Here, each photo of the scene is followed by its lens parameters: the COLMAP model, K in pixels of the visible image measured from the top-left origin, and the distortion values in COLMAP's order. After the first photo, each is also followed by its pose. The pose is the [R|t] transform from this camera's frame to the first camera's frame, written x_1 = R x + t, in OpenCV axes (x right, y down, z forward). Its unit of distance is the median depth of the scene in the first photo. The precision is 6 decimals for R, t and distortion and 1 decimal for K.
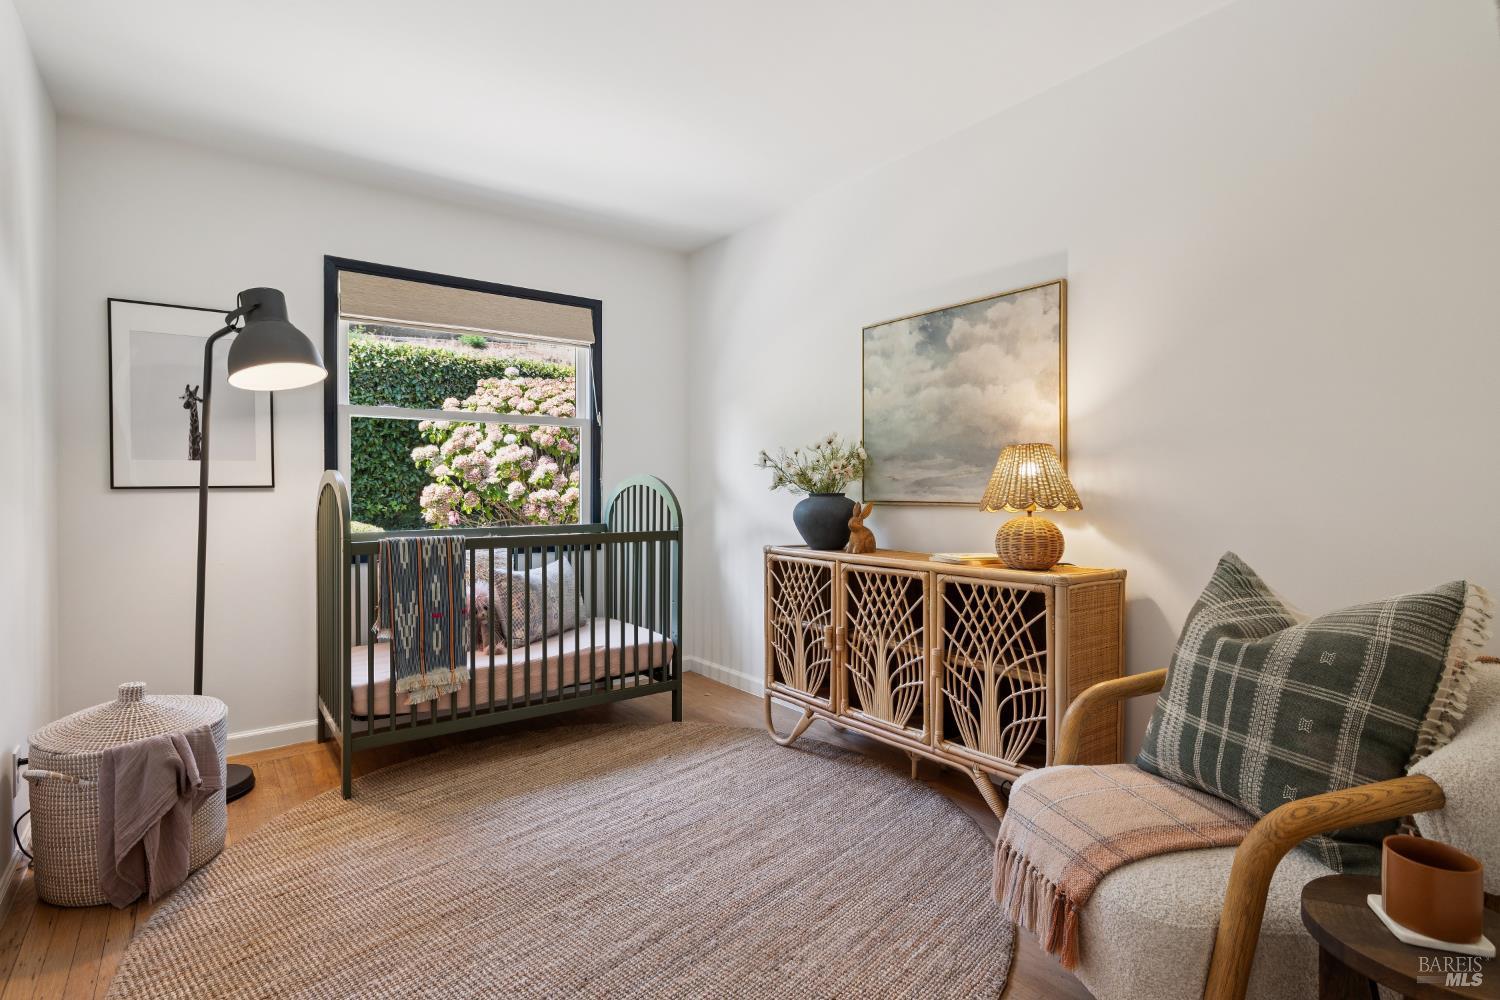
lens RADIAL K [[709.6, 0, 746.4], [0, 709.6, 493.8], [0, 0, 1]] dist [-0.006106, 0.000920]
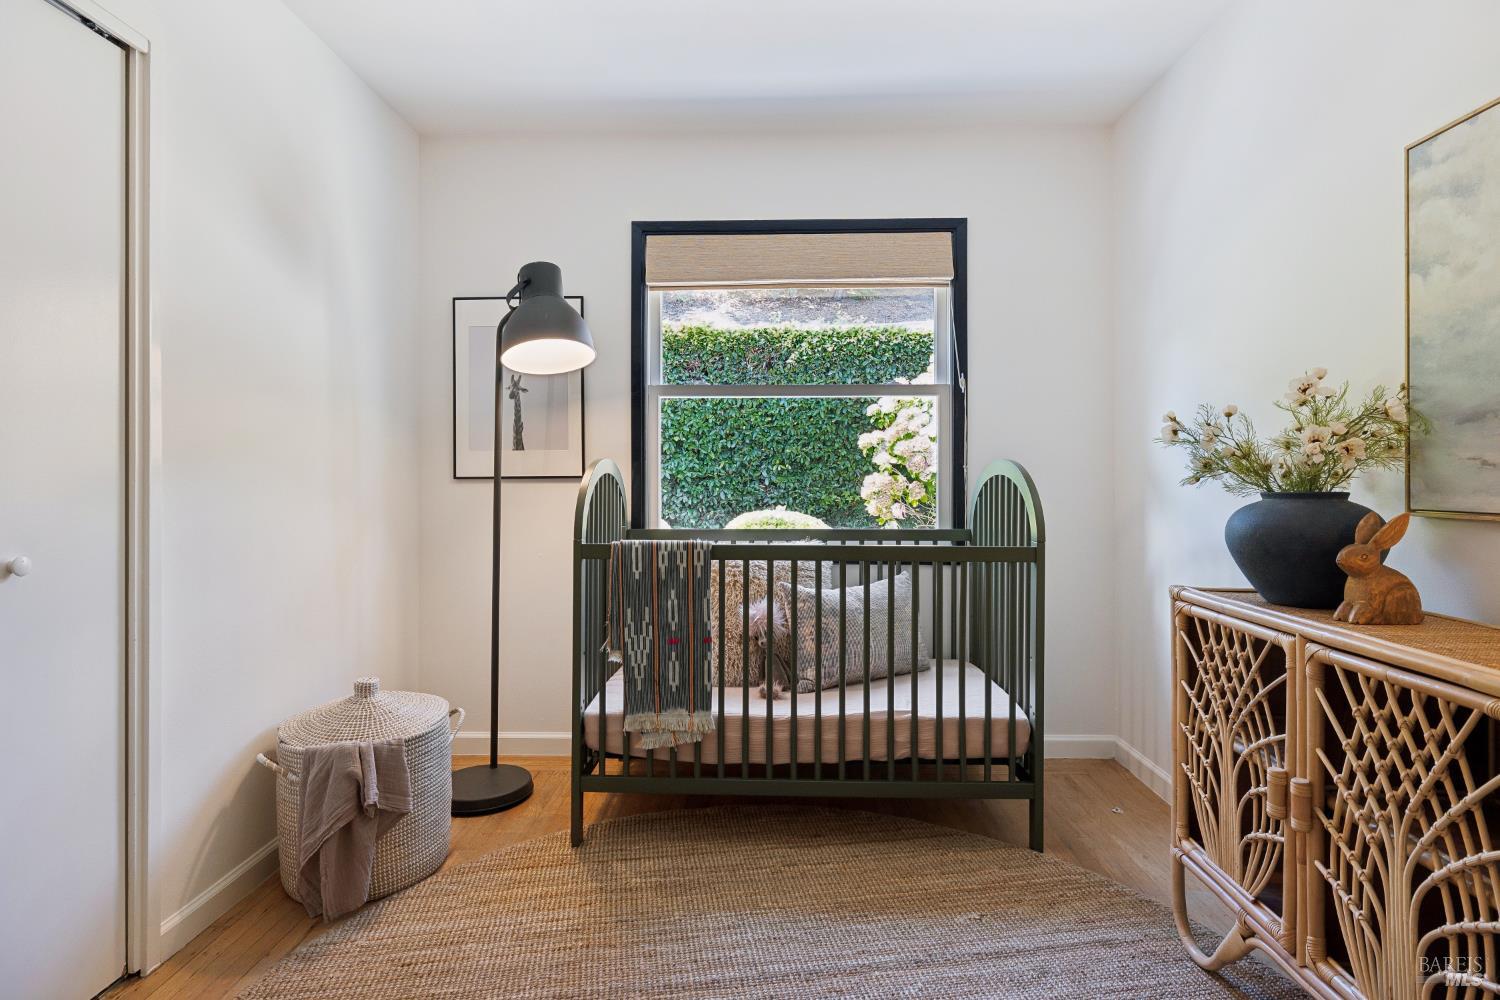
lens RADIAL K [[739.6, 0, 825.3], [0, 739.6, 474.6], [0, 0, 1]] dist [-0.002408, 0.000603]
pose [[0.785626, 0.000680, -0.618701, 0.180162], [-0.007559, 0.999935, -0.008499, -0.006805], [0.618655, 0.011353, 0.785580, 0.404213]]
